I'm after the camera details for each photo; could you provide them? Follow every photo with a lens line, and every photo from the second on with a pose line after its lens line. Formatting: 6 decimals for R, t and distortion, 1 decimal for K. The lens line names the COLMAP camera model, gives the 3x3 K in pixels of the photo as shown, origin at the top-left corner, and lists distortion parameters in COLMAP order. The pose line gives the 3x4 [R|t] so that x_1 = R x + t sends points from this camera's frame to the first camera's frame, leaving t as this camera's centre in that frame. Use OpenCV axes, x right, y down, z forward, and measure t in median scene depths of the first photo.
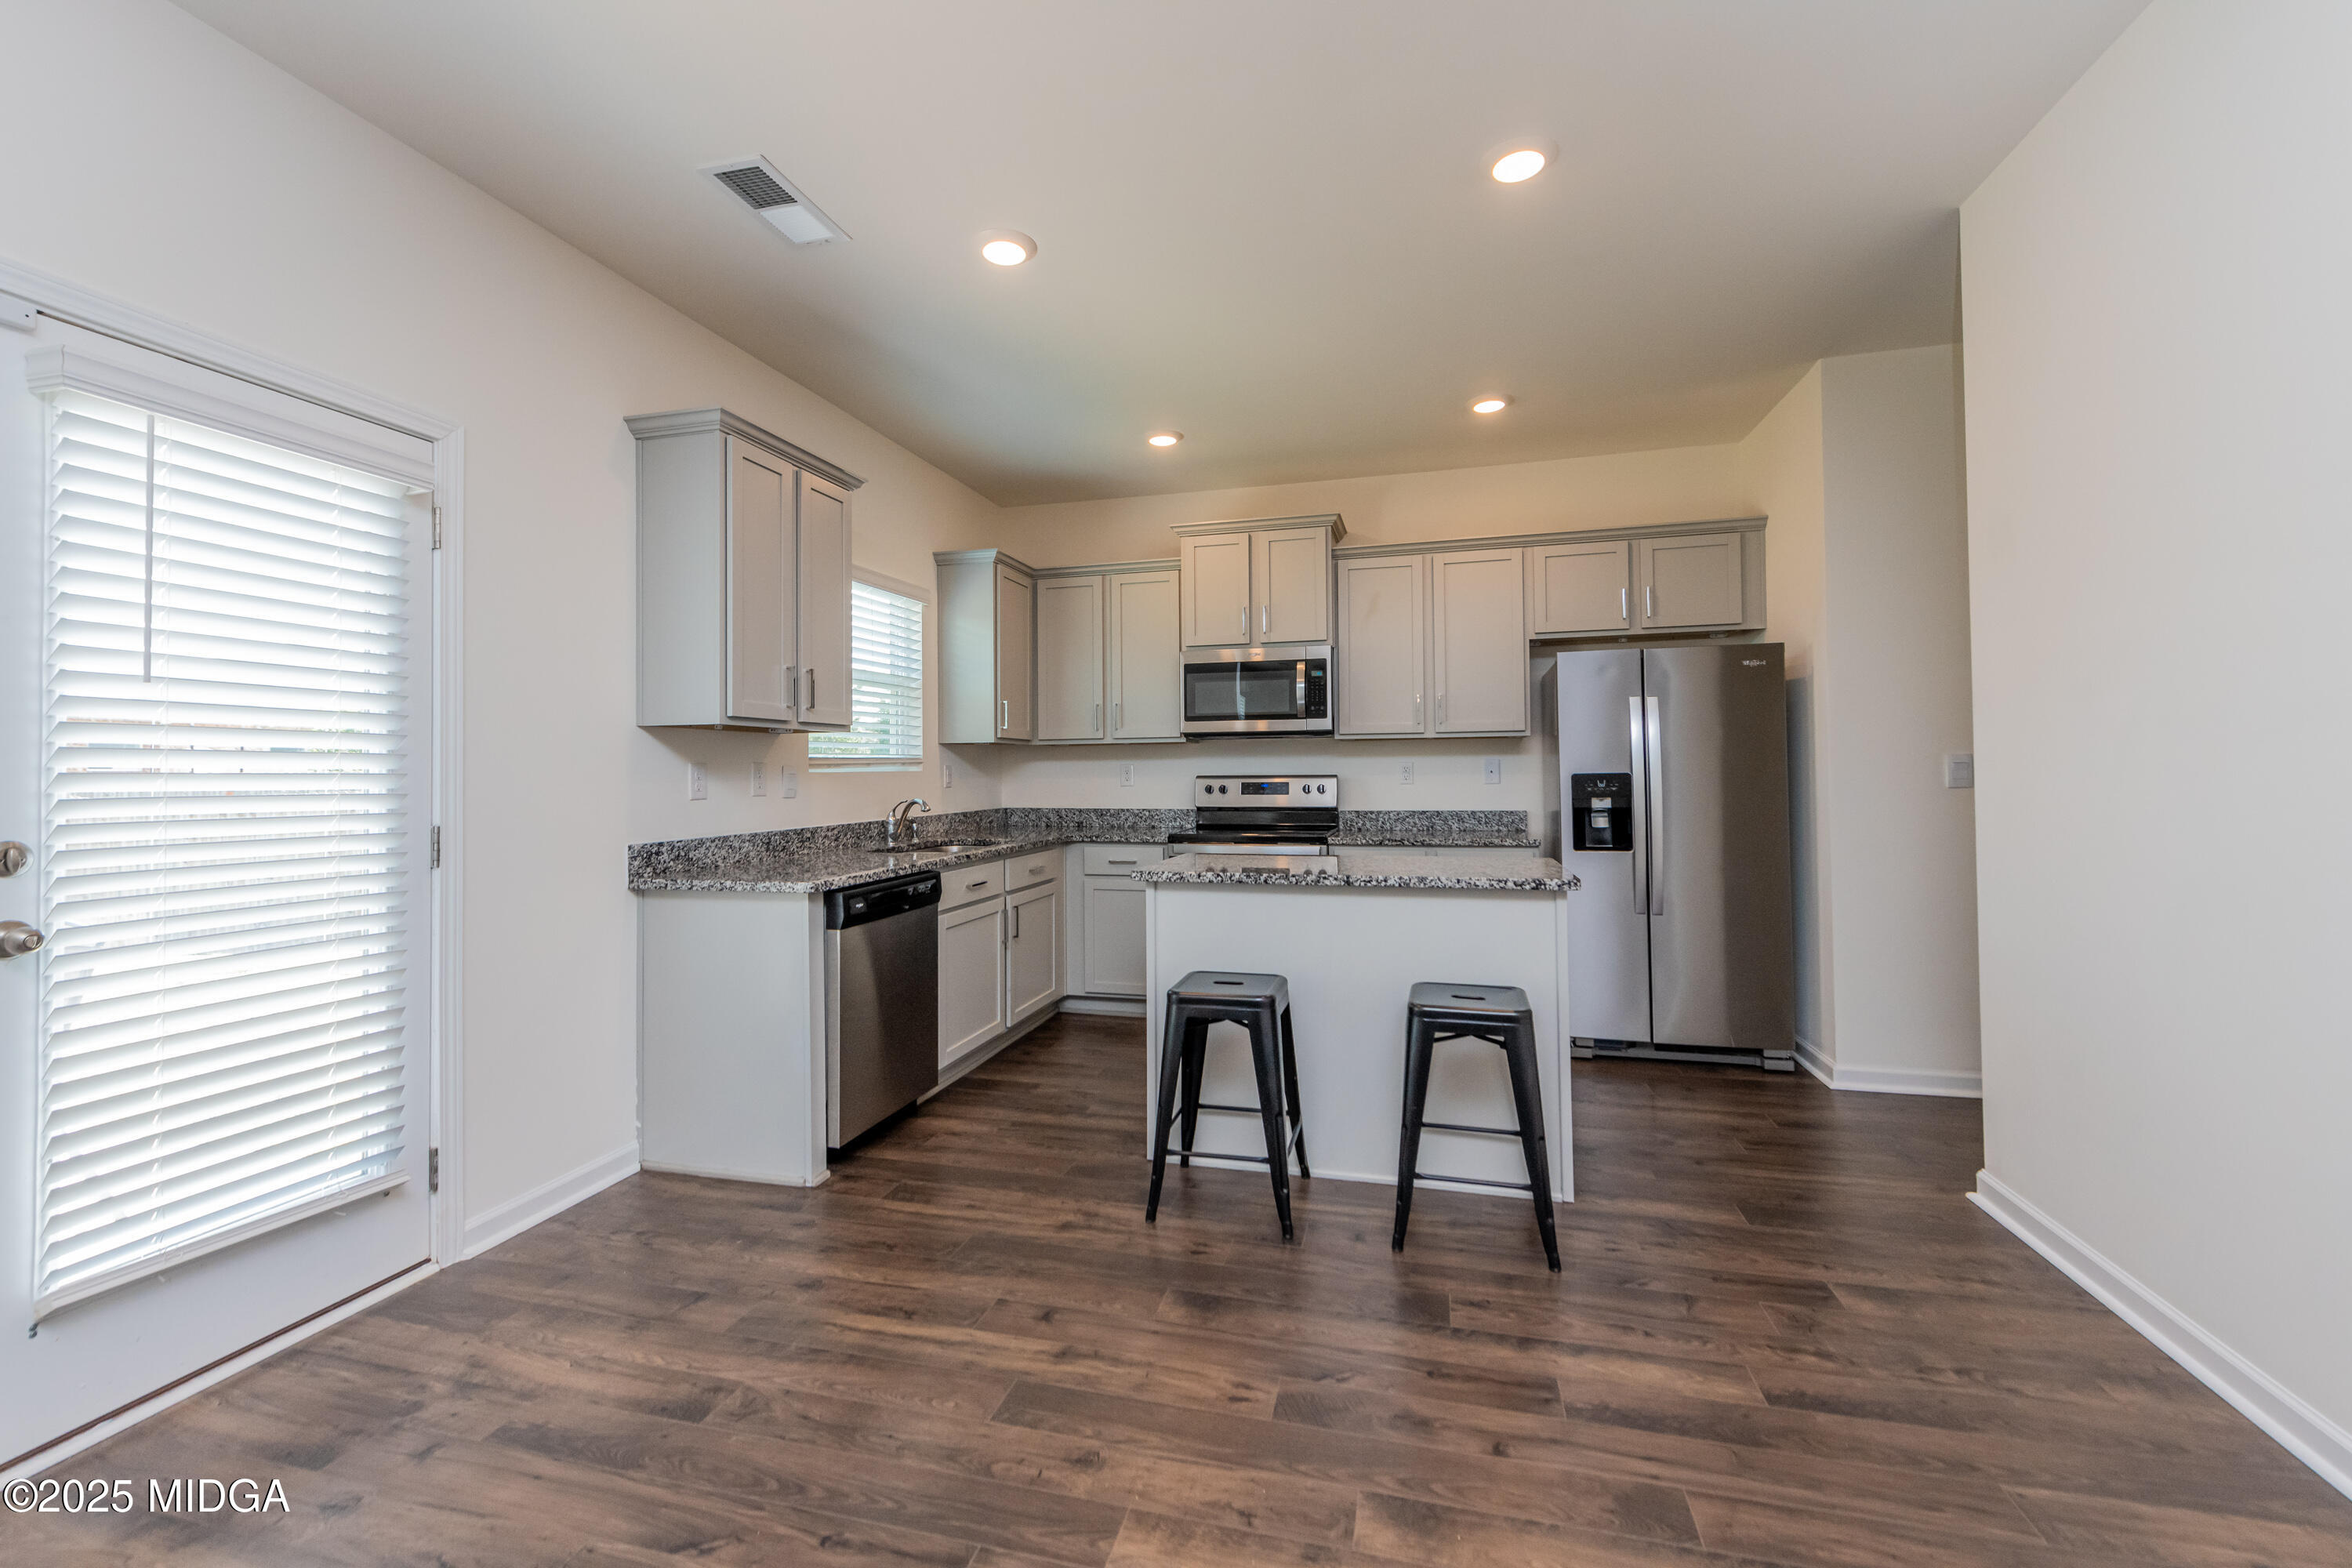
lens RADIAL K [[1005.5, 0, 1165.6], [0, 1005.5, 758.0], [0, 0, 1]] dist [0.005253, -0.002152]
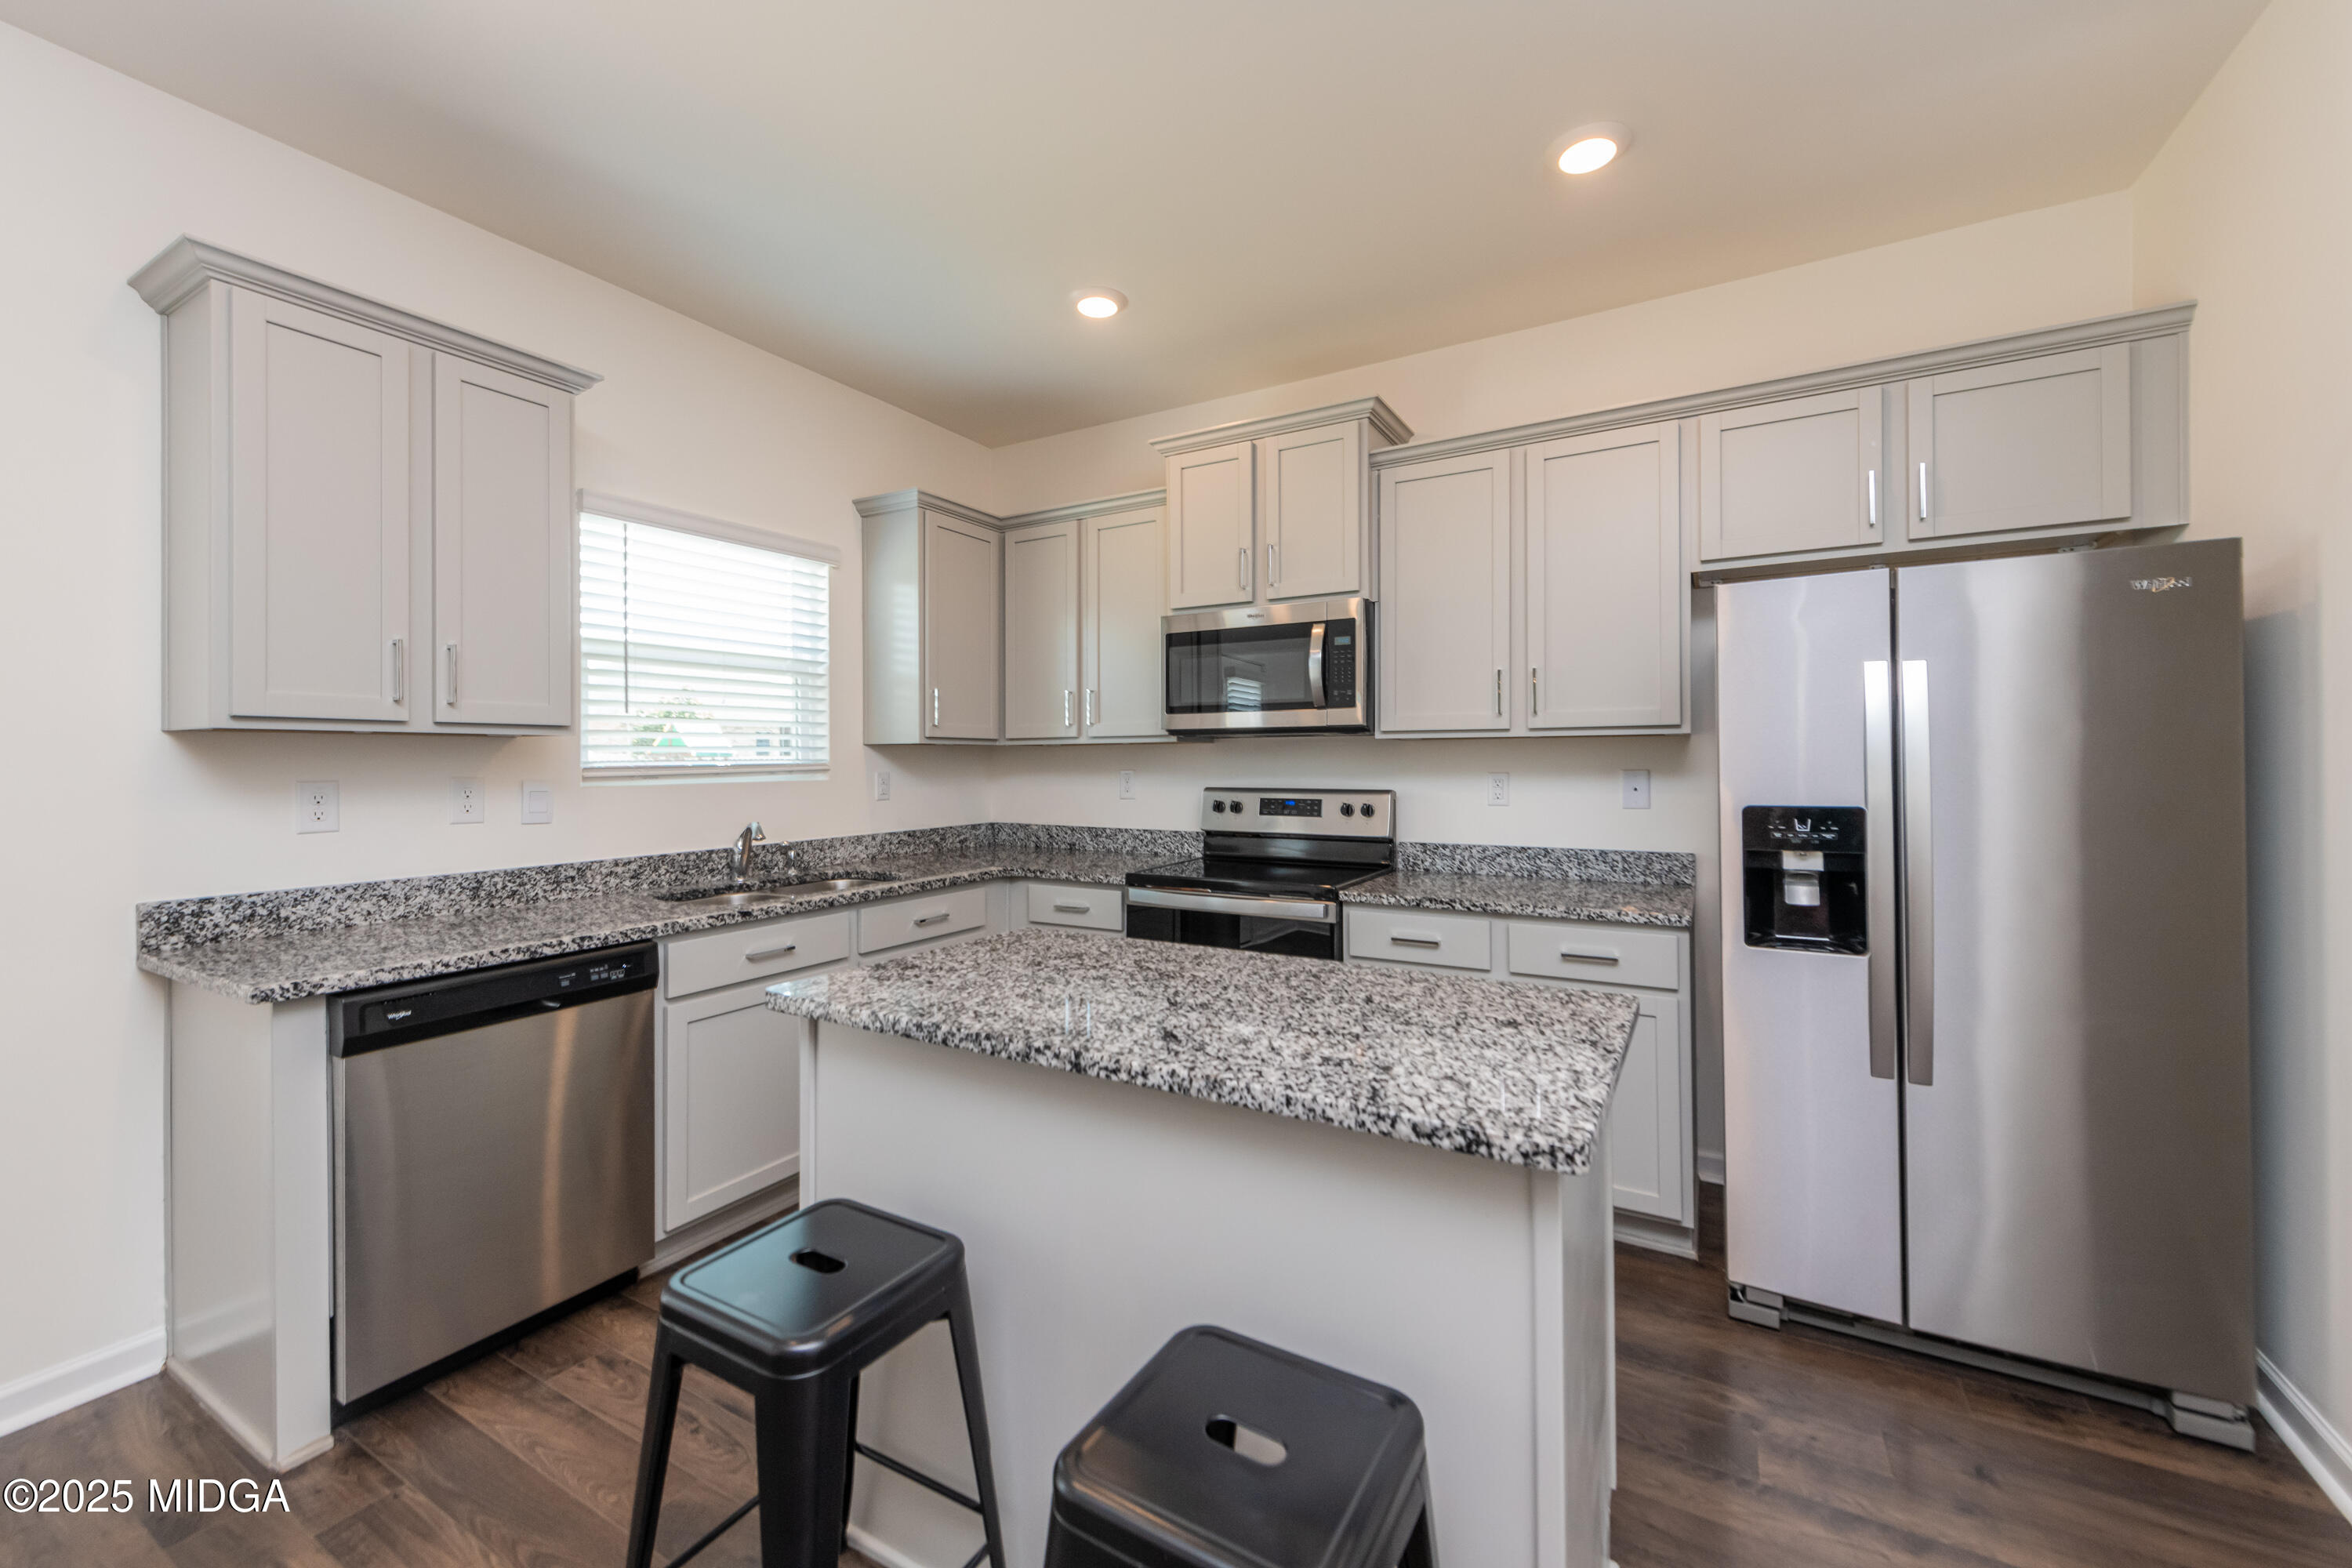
lens RADIAL K [[944.8, 0, 1167.0], [0, 944.8, 759.5], [0, 0, 1]] dist [0.005811, -0.002163]
pose [[0.964507, 0.004776, -0.264014, 0.242991], [-0.000767, 0.999883, 0.015284, -0.017415], [0.264056, -0.014539, 0.964398, 0.430553]]
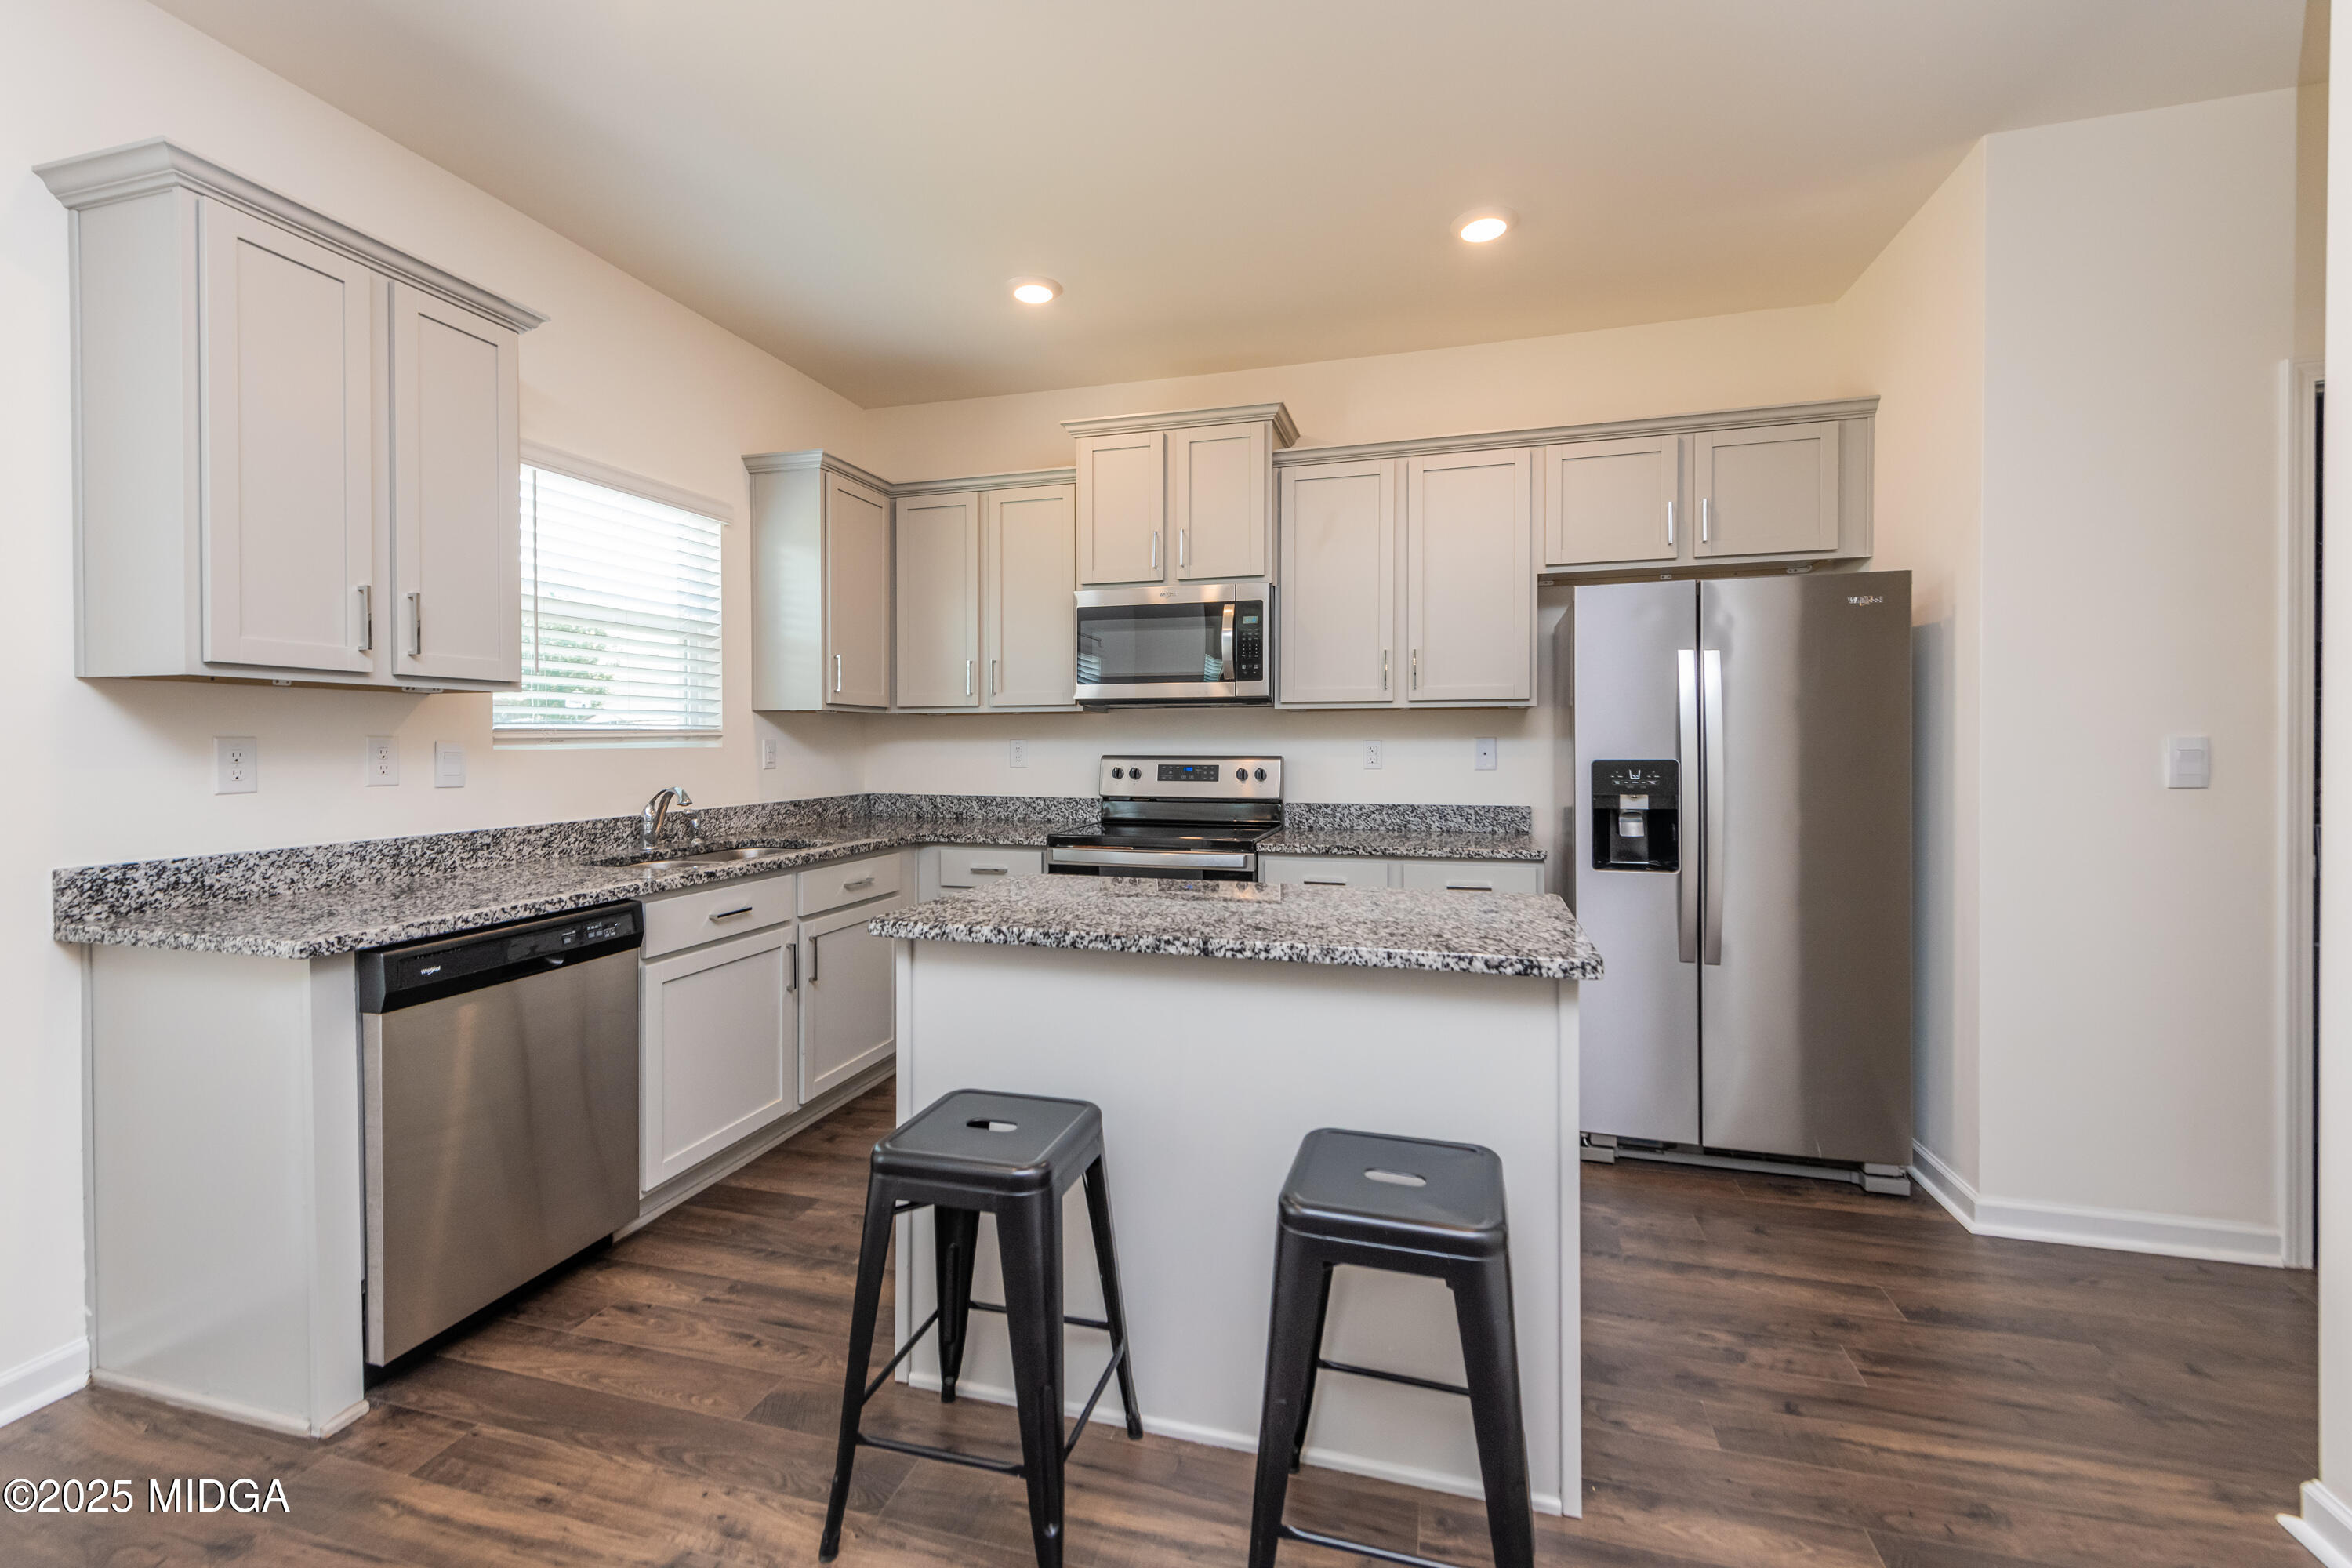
lens RADIAL K [[1005.5, 0, 1168.6], [0, 1005.5, 756.5], [0, 0, 1]] dist [0.005253, -0.002152]
pose [[0.999856, 0.007956, -0.014988, 0.121795], [-0.007541, 0.999592, 0.027558, -0.004035], [0.015201, -0.027441, 0.999508, 0.302154]]
